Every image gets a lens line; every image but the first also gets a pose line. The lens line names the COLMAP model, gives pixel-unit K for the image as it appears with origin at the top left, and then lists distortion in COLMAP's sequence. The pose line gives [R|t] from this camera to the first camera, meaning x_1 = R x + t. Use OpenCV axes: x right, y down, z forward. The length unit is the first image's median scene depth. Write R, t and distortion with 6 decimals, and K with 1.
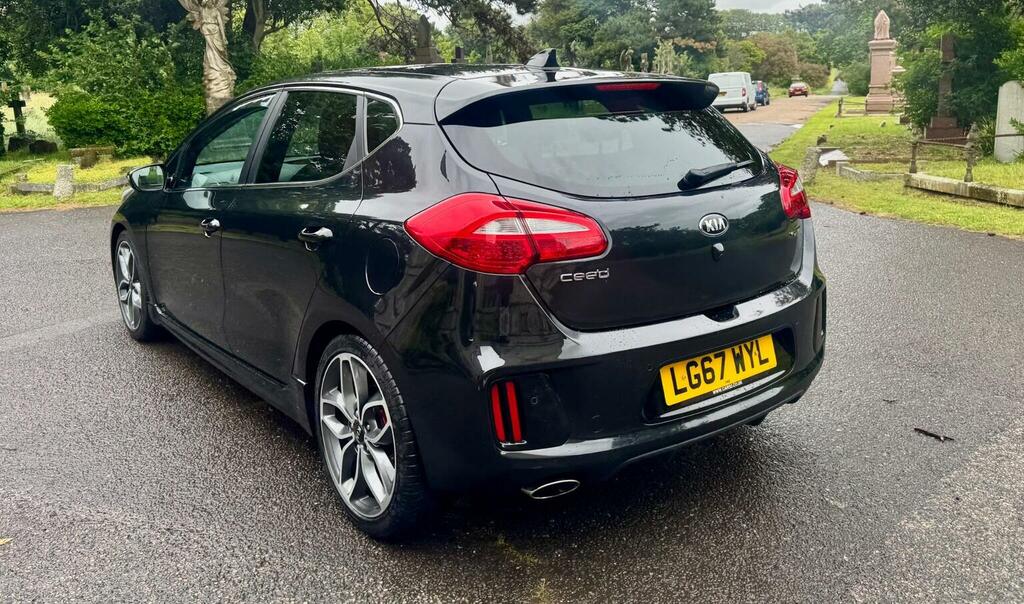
lens RADIAL K [[840.1, 0, 494.1], [0, 840.1, 205.4], [0, 0, 1]] dist [0.105024, -0.170132]
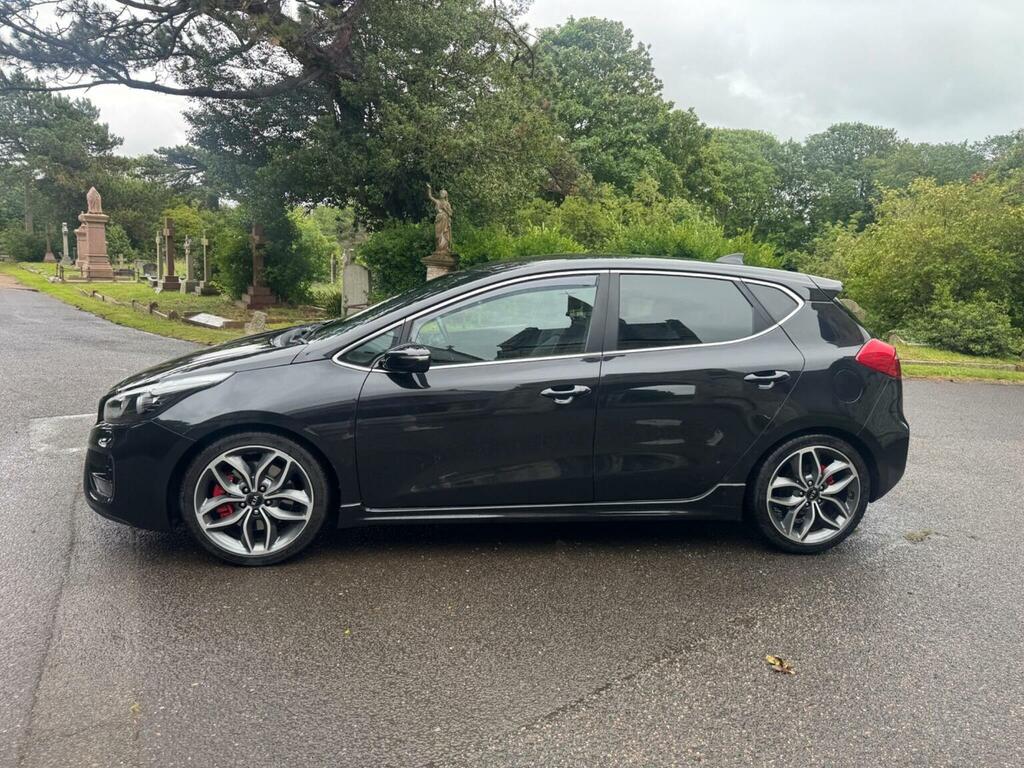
lens RADIAL K [[715.1, 0, 512.0], [0, 715.1, 384.0], [0, 0, 1]] dist [0.090845, -0.119756]
pose [[0.476688, -0.102830, 0.873038, -0.307596], [0.072278, 0.994357, 0.077655, -0.016680], [-0.876096, 0.026084, 0.481430, 0.159513]]
